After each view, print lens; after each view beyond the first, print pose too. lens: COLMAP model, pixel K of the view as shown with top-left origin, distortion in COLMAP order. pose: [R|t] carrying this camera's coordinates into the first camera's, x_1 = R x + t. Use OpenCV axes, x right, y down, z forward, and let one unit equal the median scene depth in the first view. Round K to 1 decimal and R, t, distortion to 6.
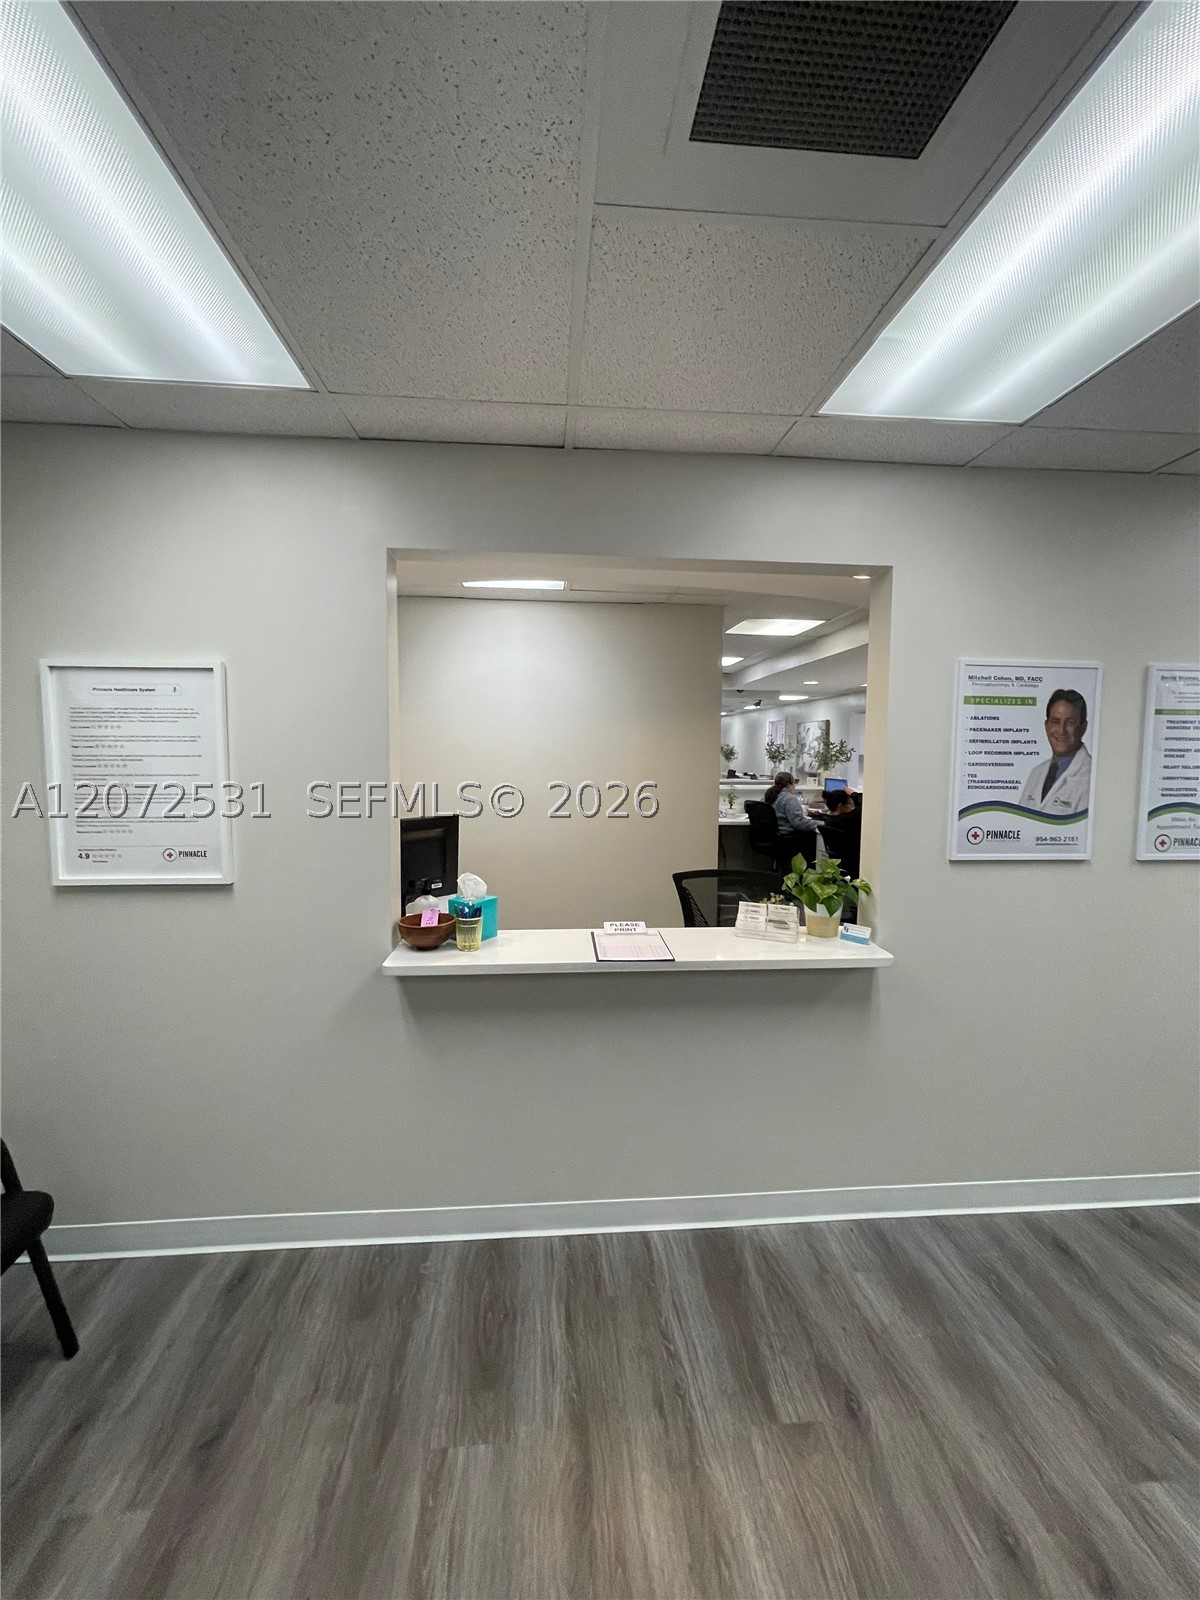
lens RADIAL K [[642.0, 0, 596.3], [0, 642.0, 792.7], [0, 0, 1]] dist [-0.016061, 0.009334]
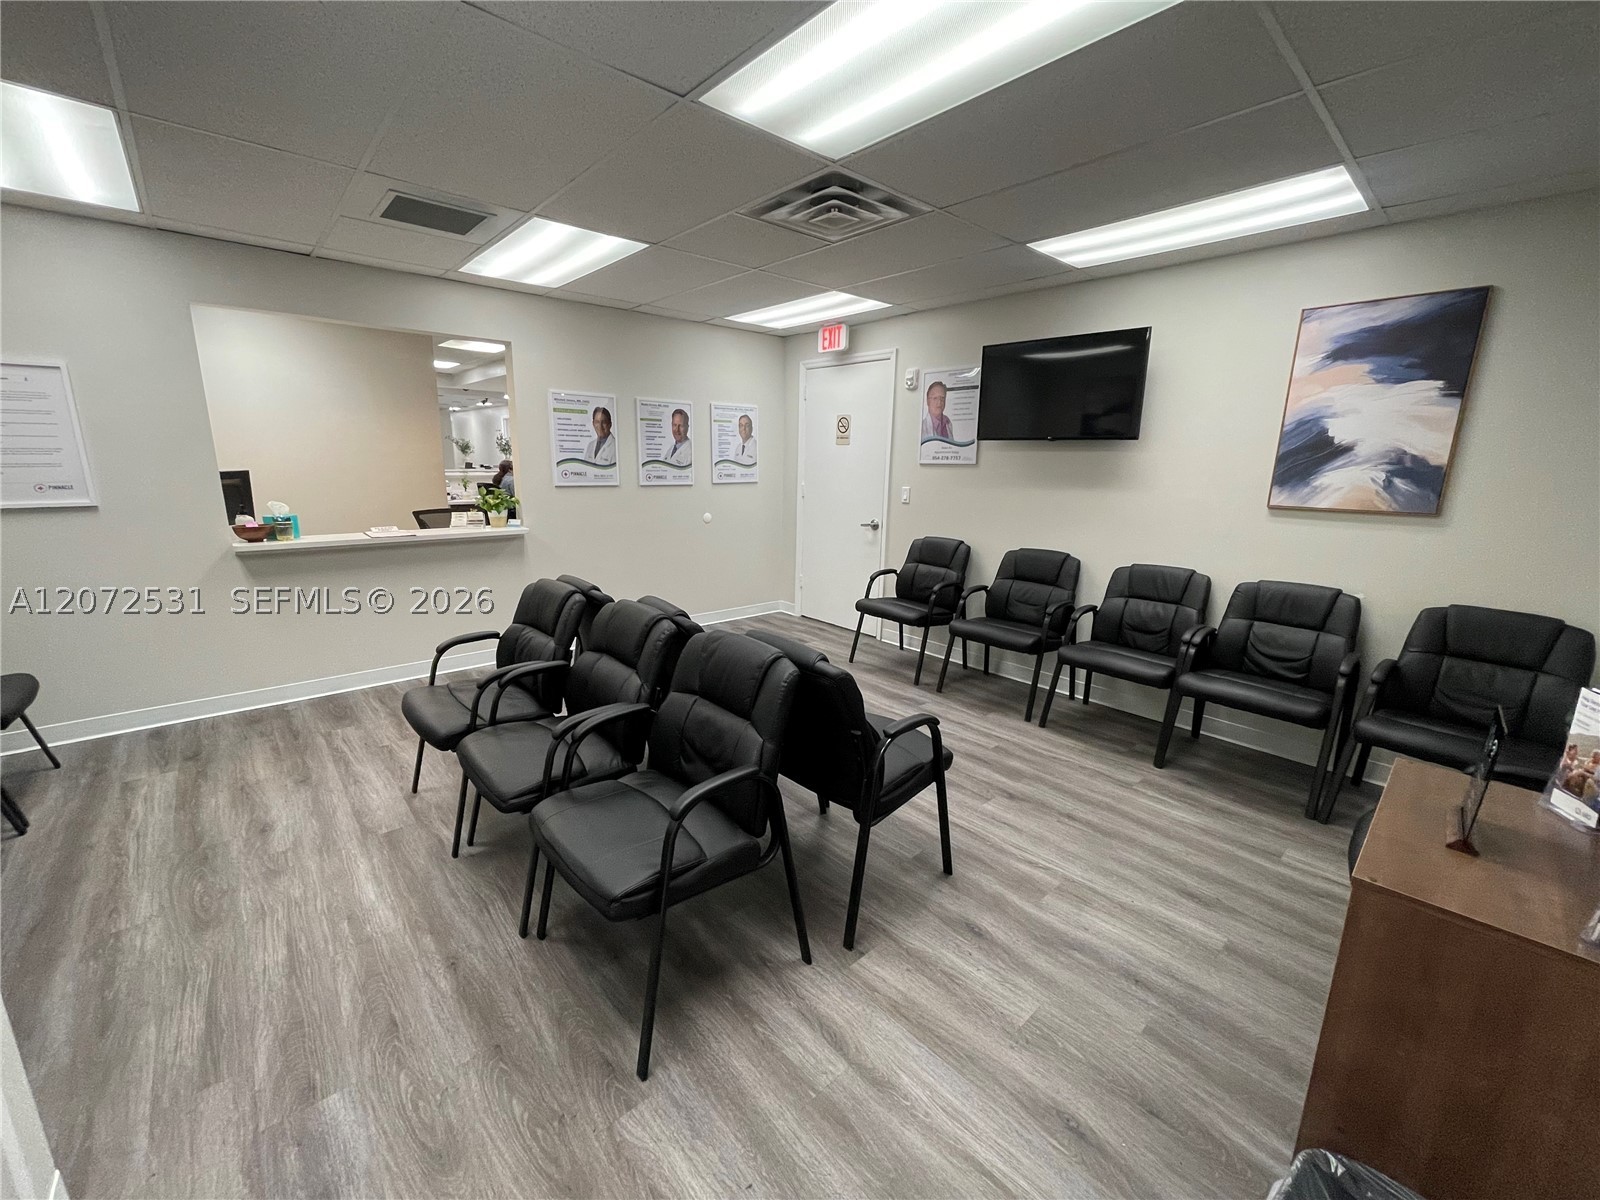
lens RADIAL K [[642.0, 0, 794.7], [0, 642.0, 601.4], [0, 0, 1]] dist [-0.016061, 0.009334]
pose [[0.794481, -0.129450, 0.593332, -0.139480], [0.030275, 0.984245, 0.174199, 0.135065], [-0.606534, -0.120435, 0.785883, -1.230249]]
